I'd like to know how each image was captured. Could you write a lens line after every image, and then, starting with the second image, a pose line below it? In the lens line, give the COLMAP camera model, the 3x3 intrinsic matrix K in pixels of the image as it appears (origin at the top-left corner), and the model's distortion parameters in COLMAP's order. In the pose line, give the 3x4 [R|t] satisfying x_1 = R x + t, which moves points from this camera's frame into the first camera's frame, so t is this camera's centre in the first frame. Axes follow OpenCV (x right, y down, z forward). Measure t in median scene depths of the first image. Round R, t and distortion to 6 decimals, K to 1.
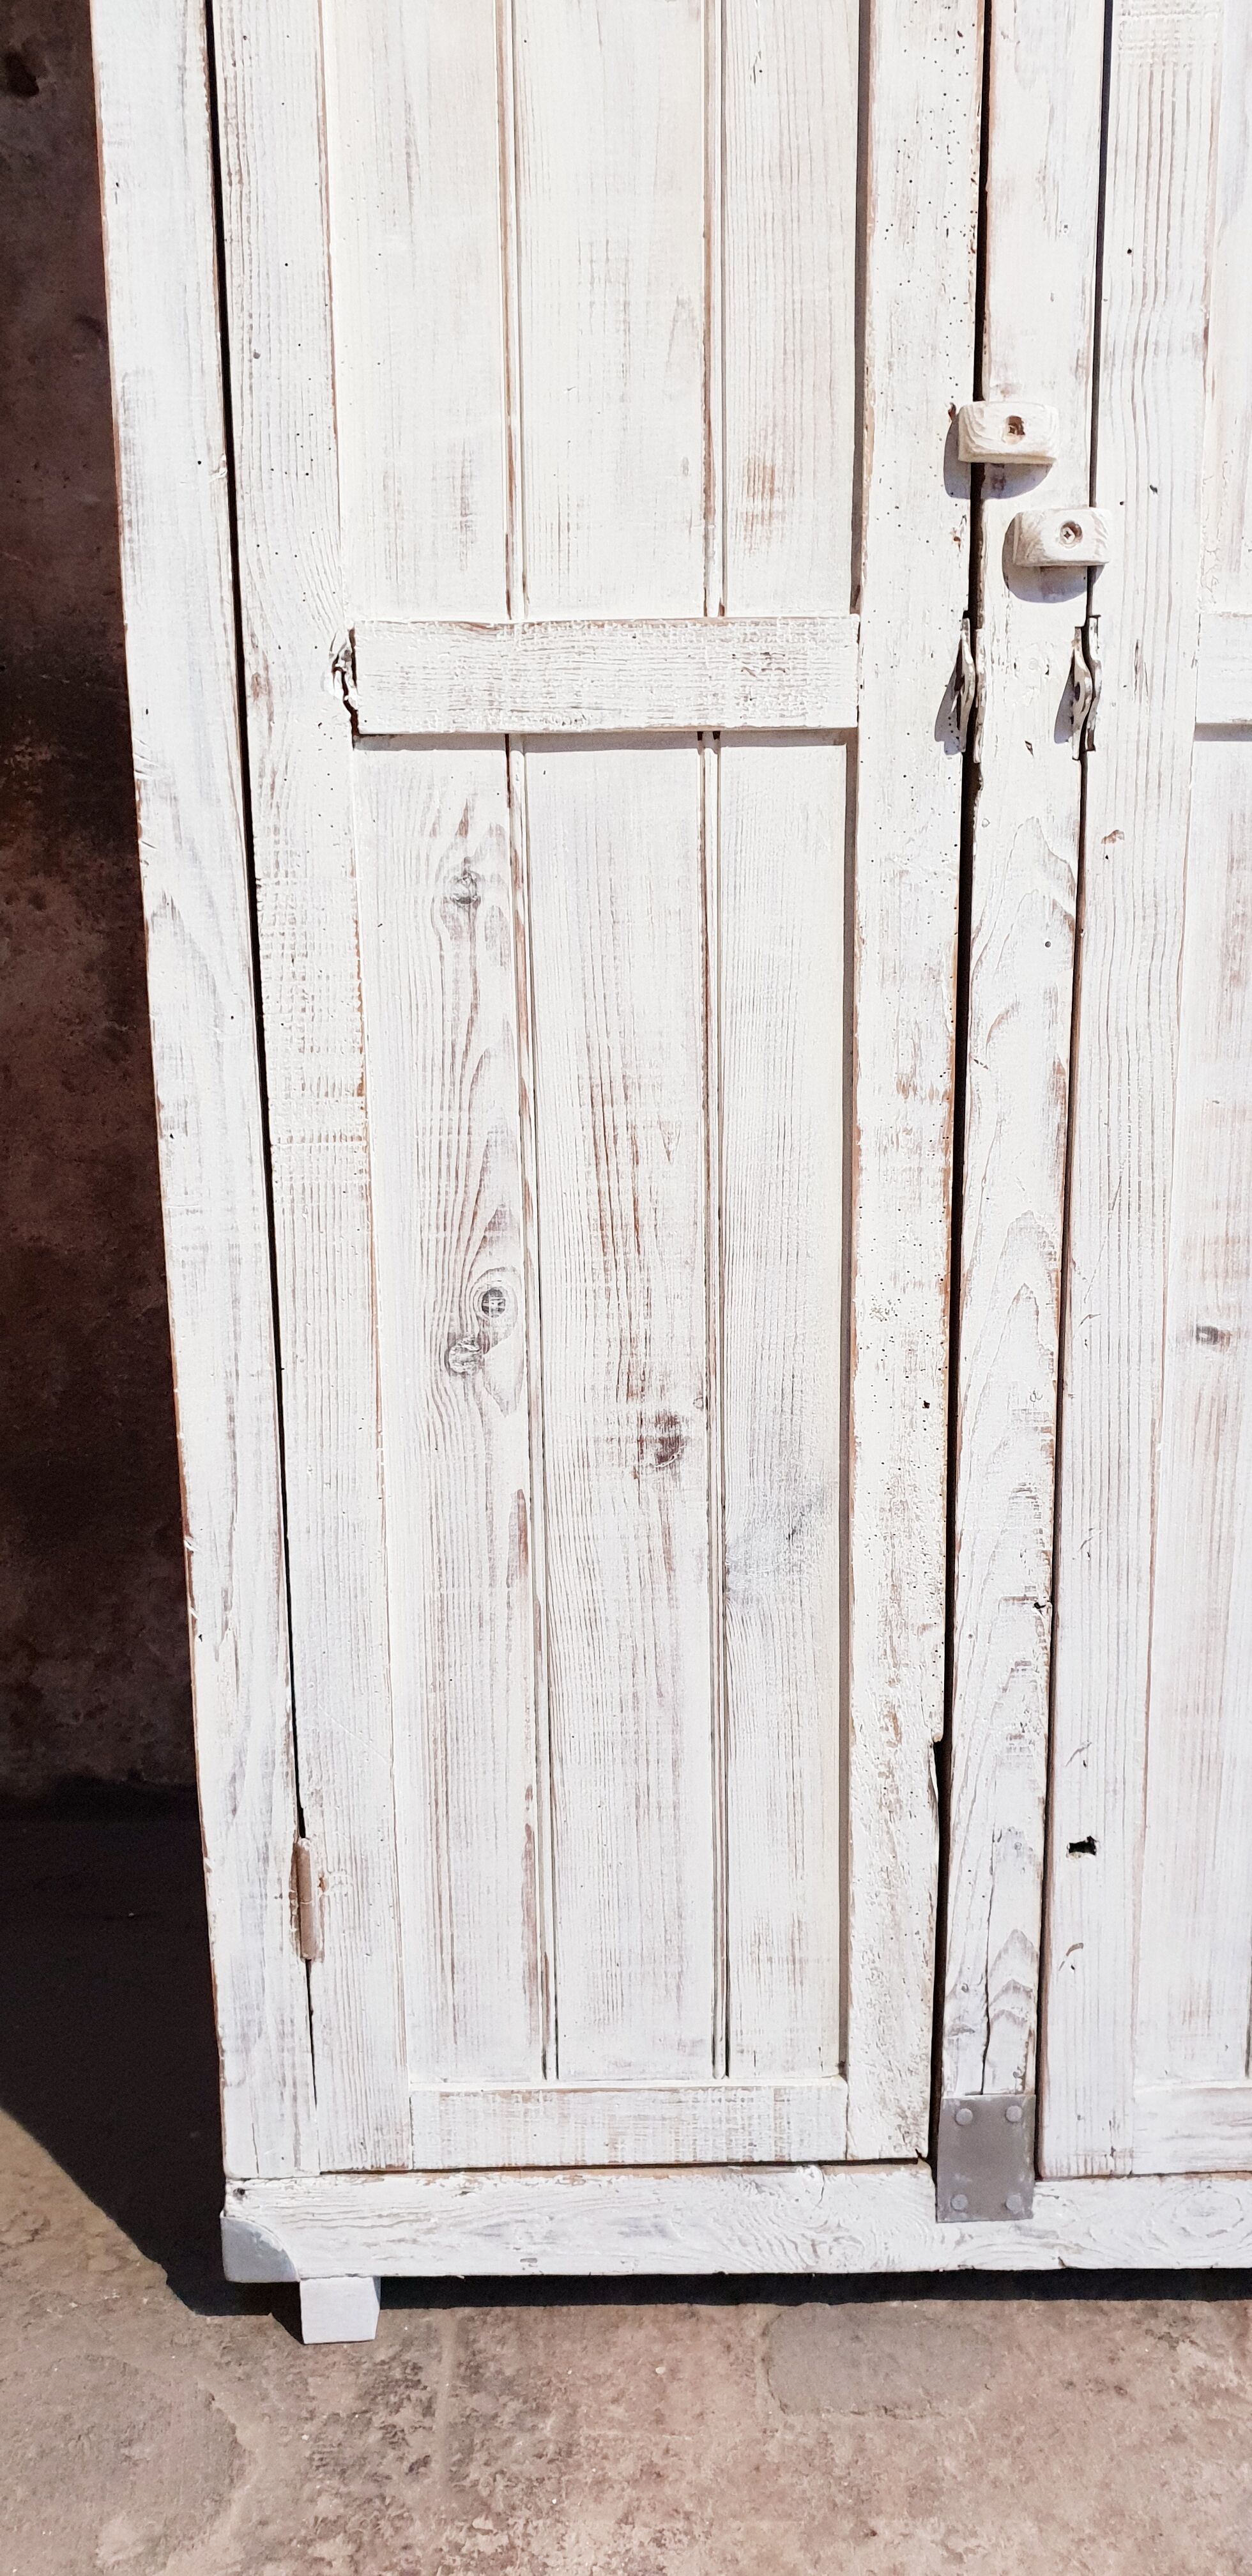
lens RADIAL K [[2004.1, 0, 641.3], [0, 2004.1, 1295.6], [0, 0, 1]] dist [0.005869, 0.017945]
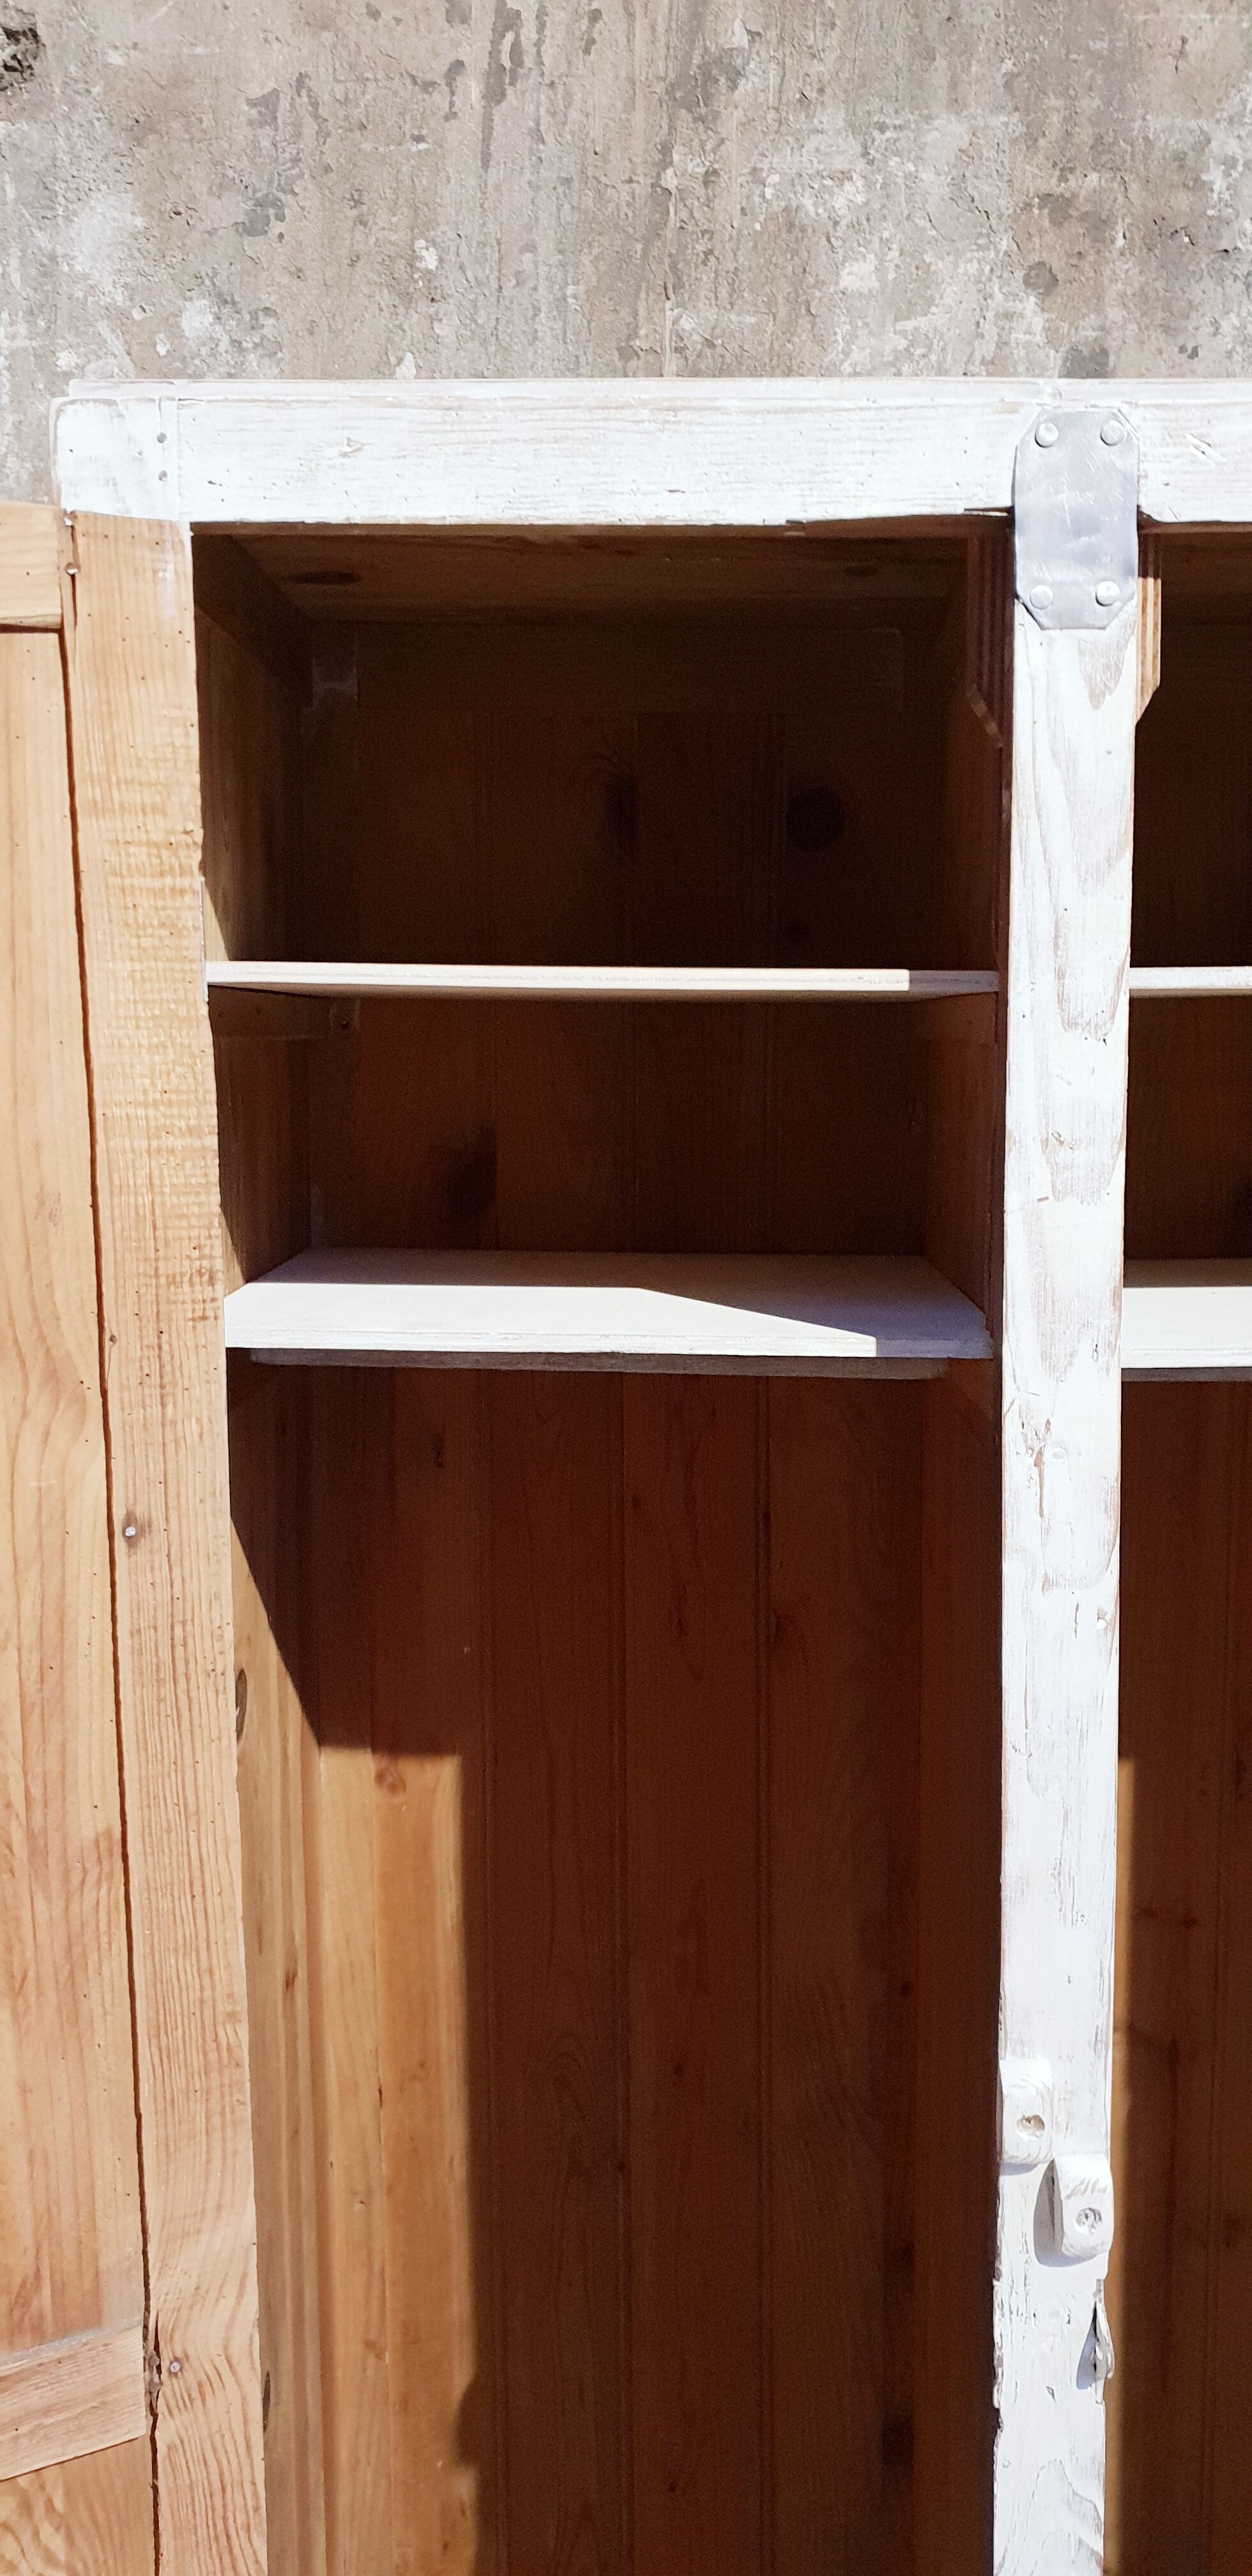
lens RADIAL K [[2004.1, 0, 669.1], [0, 2004.1, 1280.9], [0, 0, 1]] dist [0.005869, 0.017945]
pose [[0.999249, 0.008737, -0.037763, 0.040939], [-0.011632, 0.996953, -0.077136, -0.706475], [0.036974, 0.077518, 0.996305, -0.007318]]
